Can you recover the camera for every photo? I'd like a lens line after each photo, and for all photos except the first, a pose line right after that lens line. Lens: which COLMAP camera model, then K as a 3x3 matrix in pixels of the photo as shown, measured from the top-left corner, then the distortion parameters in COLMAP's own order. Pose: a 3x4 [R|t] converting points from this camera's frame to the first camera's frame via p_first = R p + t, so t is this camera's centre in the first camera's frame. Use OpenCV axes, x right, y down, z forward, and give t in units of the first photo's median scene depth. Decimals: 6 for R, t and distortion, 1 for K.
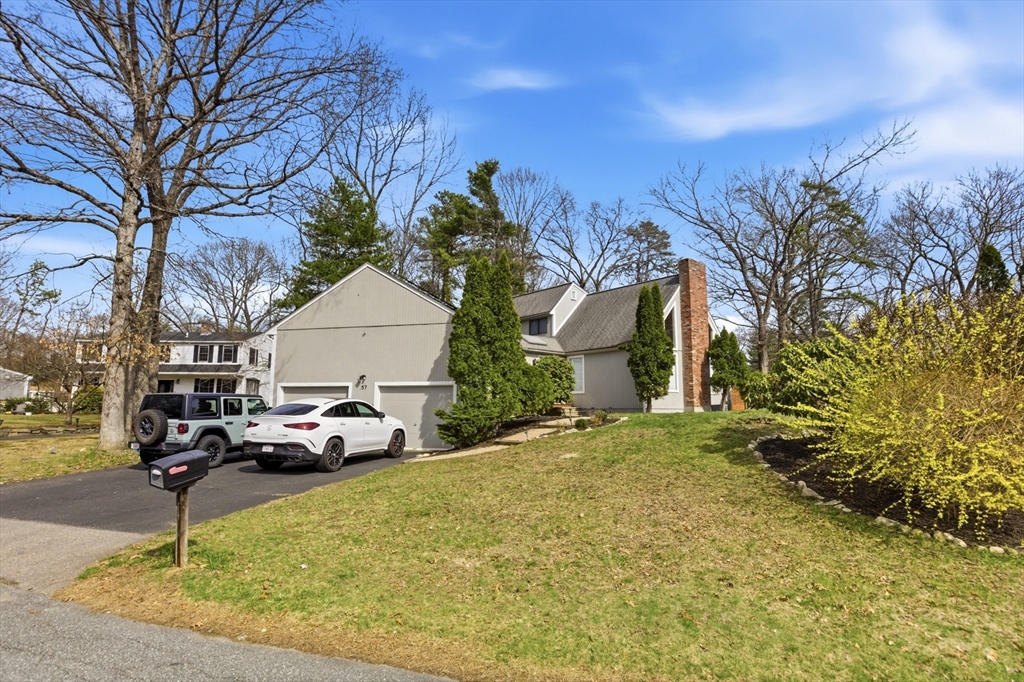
lens RADIAL K [[460.1, 0, 513.1], [0, 460.1, 343.0], [0, 0, 1]] dist [-0.001486, 0.000269]
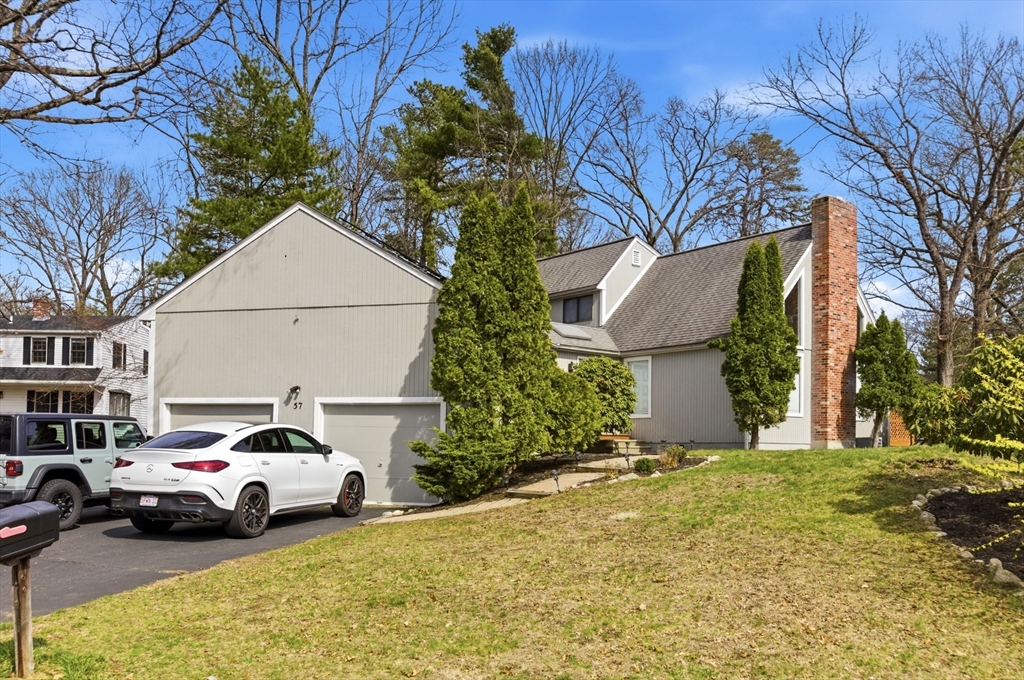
lens RADIAL K [[460.1, 0, 512.6], [0, 460.1, 341.0], [0, 0, 1]] dist [-0.001486, 0.000269]
pose [[0.999344, 0.004327, -0.035966, -0.010189], [-0.004619, 0.999957, -0.008039, 0.012164], [0.035930, 0.008200, 0.999321, 0.383923]]
